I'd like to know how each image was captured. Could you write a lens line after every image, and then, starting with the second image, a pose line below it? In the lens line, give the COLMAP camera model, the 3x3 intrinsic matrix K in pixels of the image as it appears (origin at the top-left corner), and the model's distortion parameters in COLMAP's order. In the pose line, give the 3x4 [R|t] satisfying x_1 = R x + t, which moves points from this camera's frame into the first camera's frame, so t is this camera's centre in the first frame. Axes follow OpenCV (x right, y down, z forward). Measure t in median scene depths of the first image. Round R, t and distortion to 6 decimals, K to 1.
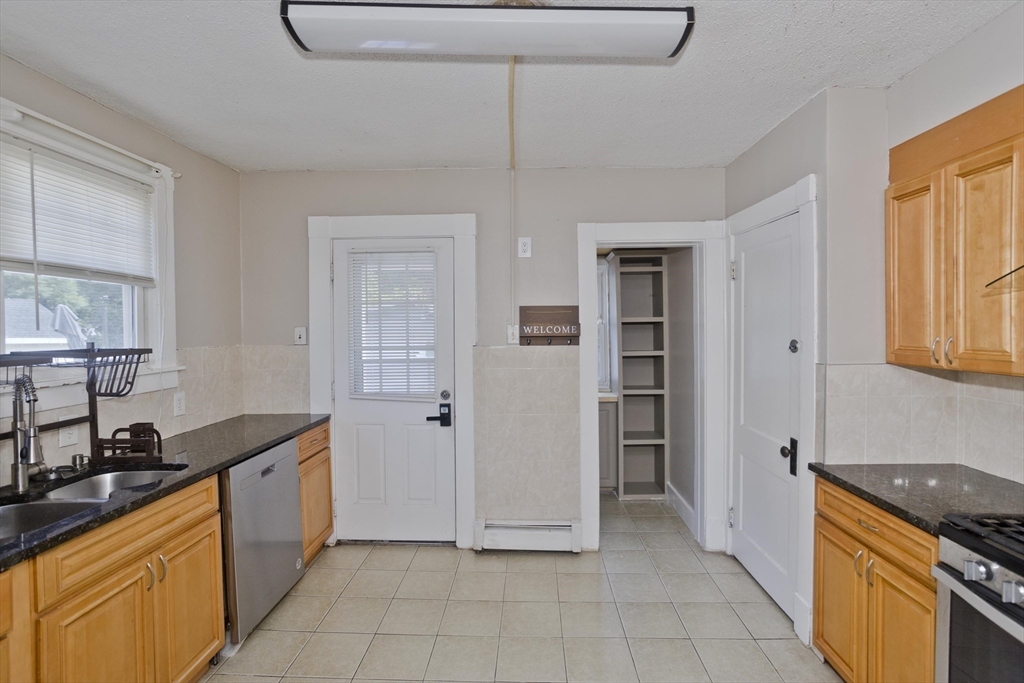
lens RADIAL K [[498.3, 0, 511.8], [0, 498.3, 340.3], [0, 0, 1]] dist [-0.046124, 0.034729]
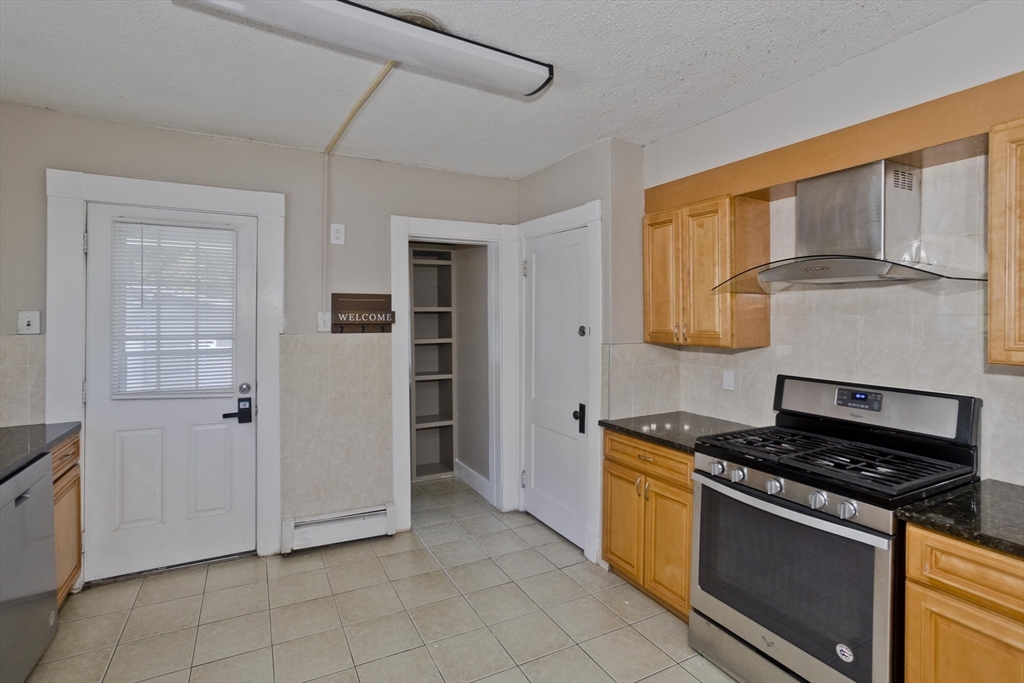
lens RADIAL K [[502.9, 0, 512.8], [0, 502.9, 319.6], [0, 0, 1]] dist [-0.046726, 0.035477]
pose [[0.872624, 0.006783, 0.488346, -0.158174], [0.004965, 0.999729, -0.022758, 0.008094], [-0.488367, 0.022284, 0.872354, -0.033387]]
